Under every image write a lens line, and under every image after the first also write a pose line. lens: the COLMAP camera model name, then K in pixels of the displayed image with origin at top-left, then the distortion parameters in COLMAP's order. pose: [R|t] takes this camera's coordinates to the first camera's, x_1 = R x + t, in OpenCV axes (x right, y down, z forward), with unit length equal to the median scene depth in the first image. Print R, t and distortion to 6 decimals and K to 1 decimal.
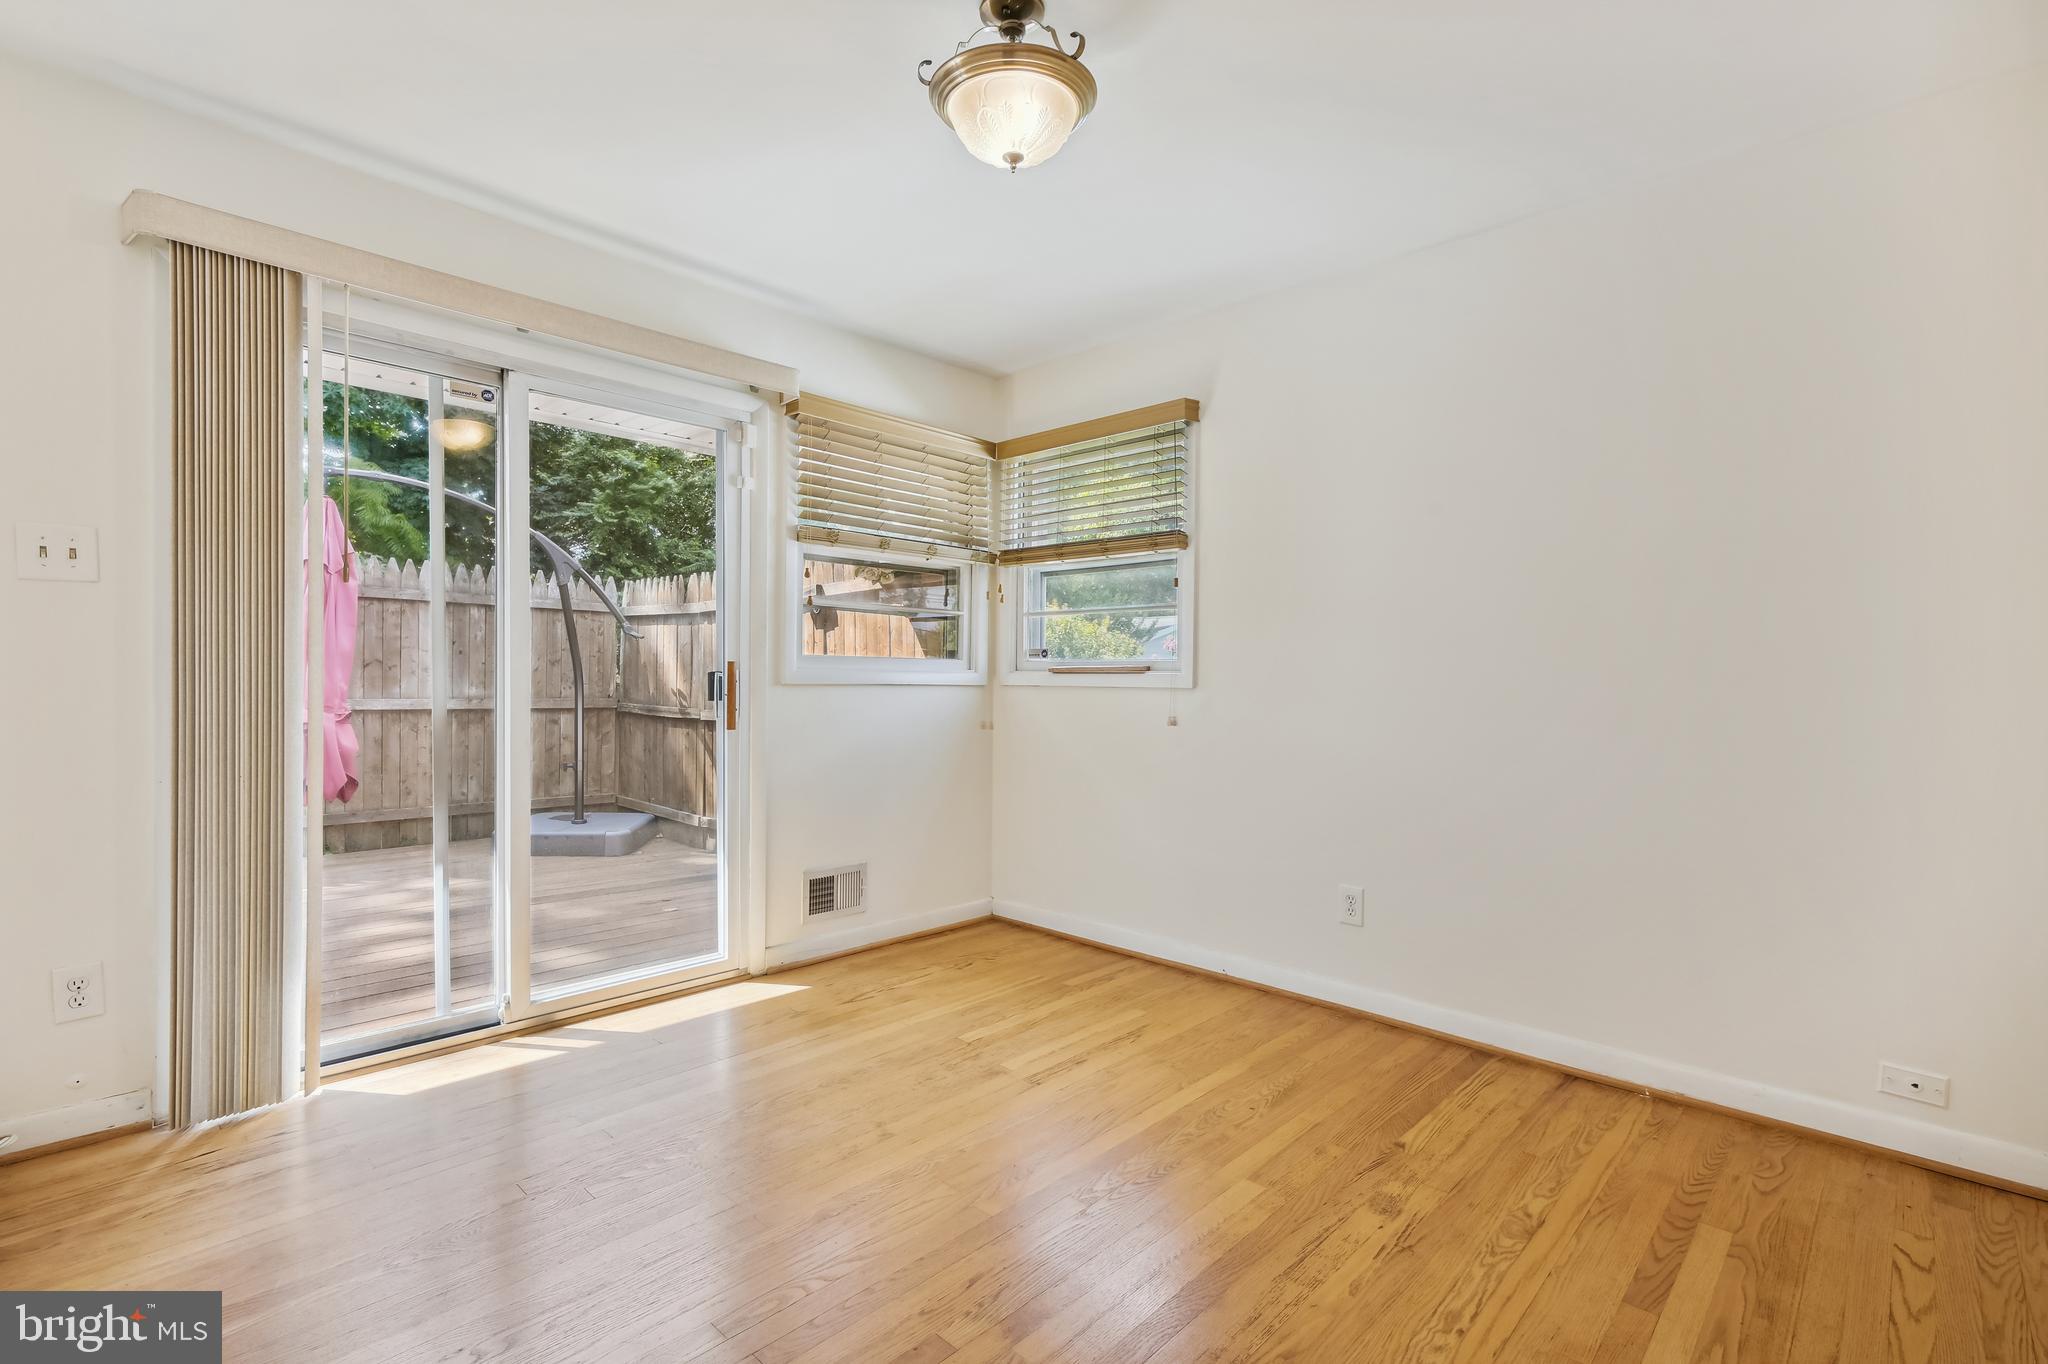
lens RADIAL K [[938.6, 0, 1033.7], [0, 938.6, 678.2], [0, 0, 1]] dist [0.020557, -0.000374]
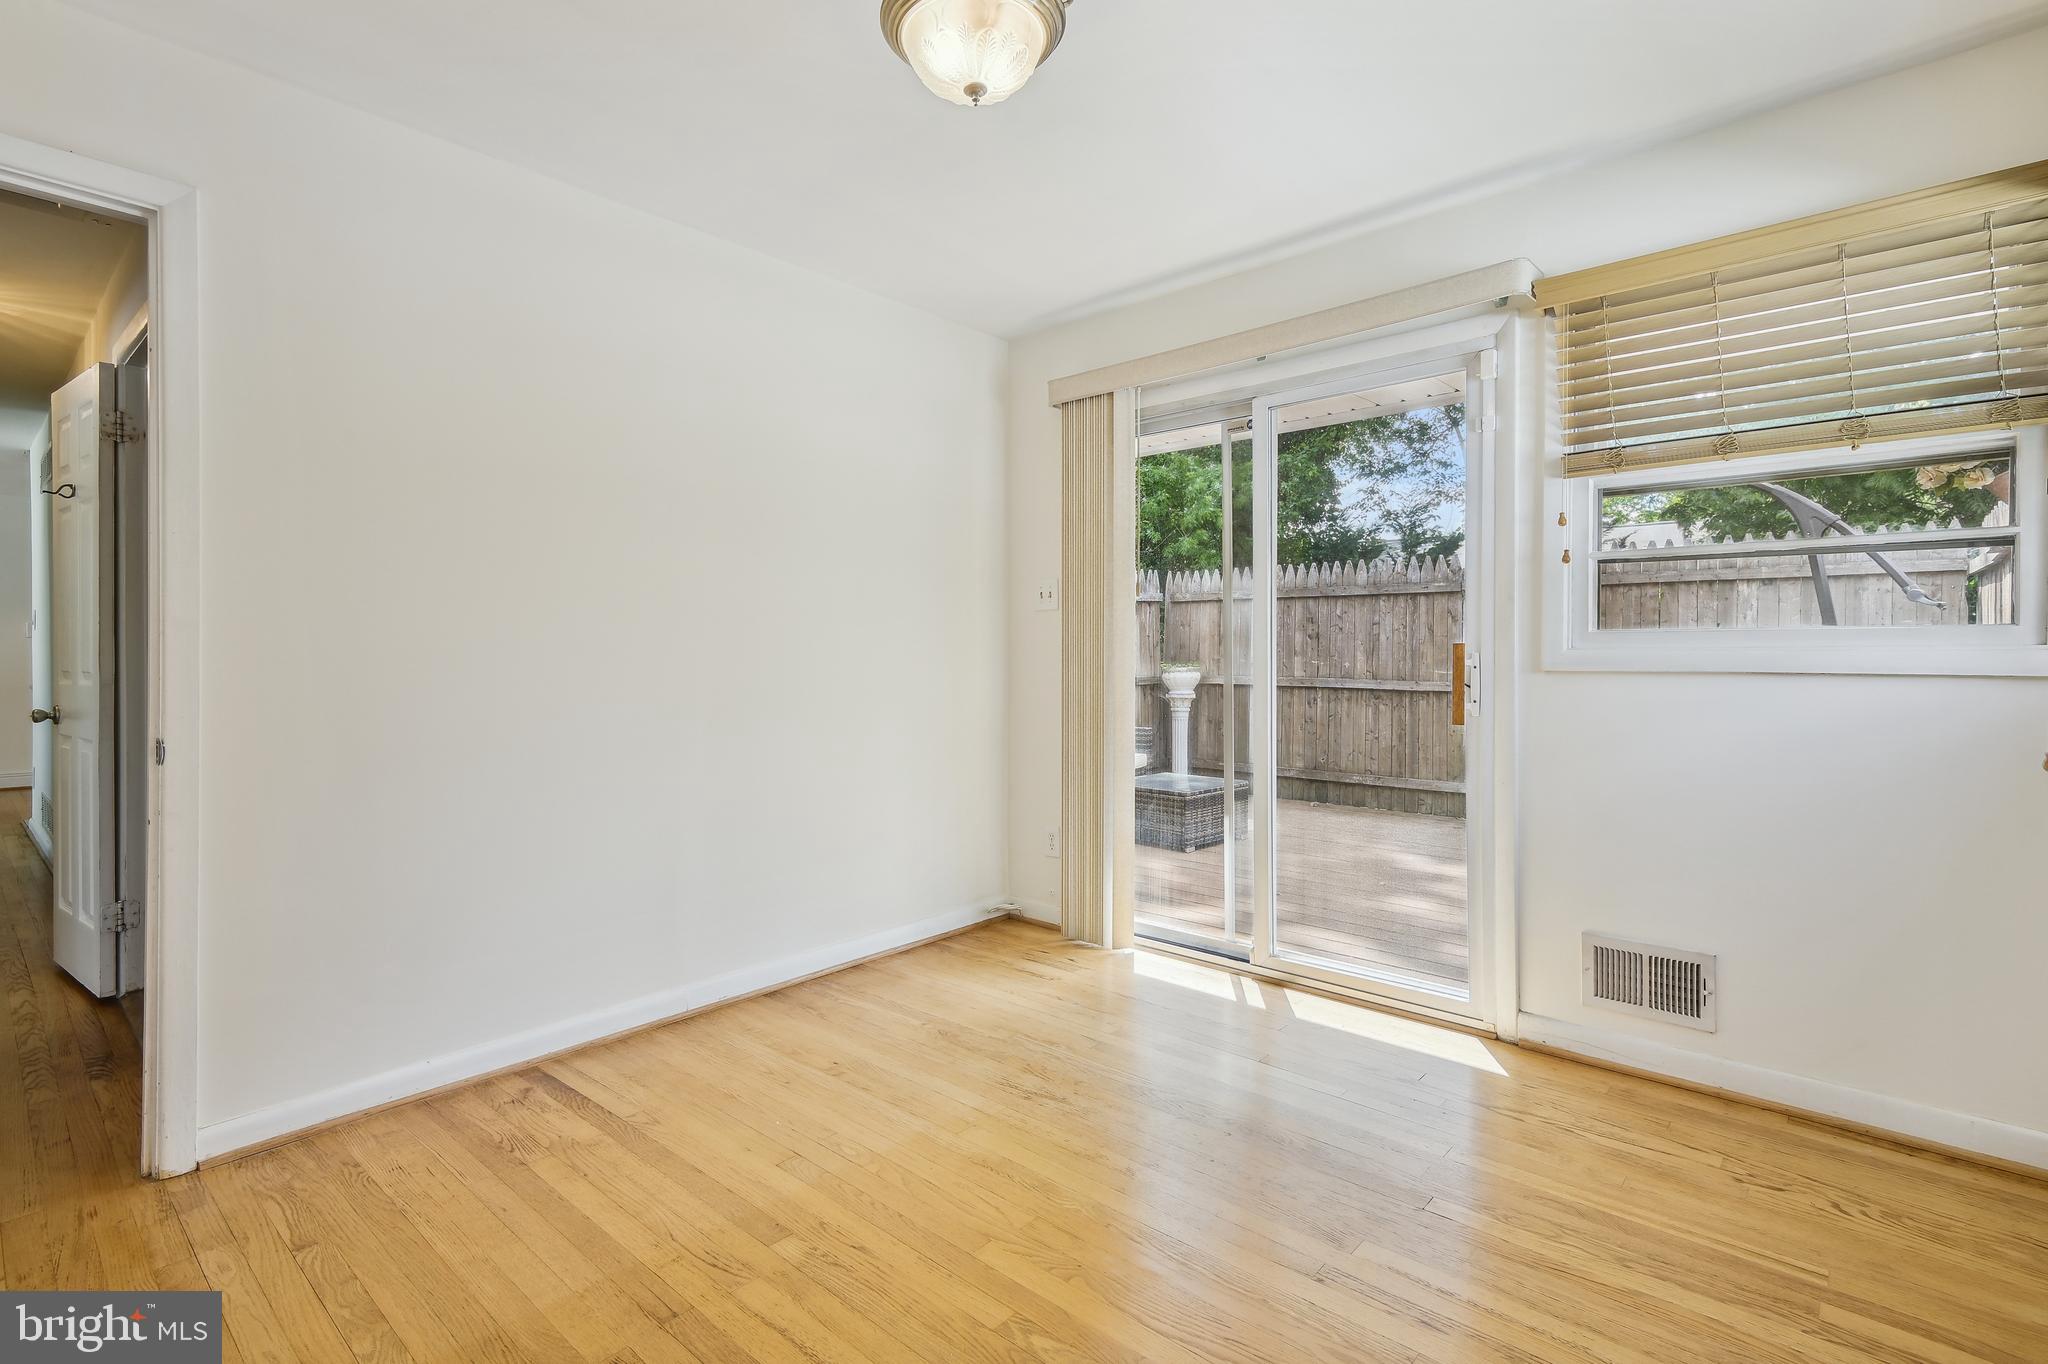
lens RADIAL K [[944.2, 0, 1023.7], [0, 944.2, 648.1], [0, 0, 1]] dist [0.016228, -0.000199]
pose [[0.045693, -0.018620, -0.998782, 0.506544], [0.001303, 0.999827, -0.018580, 0.001576], [0.998955, -0.000452, 0.045709, 0.580564]]
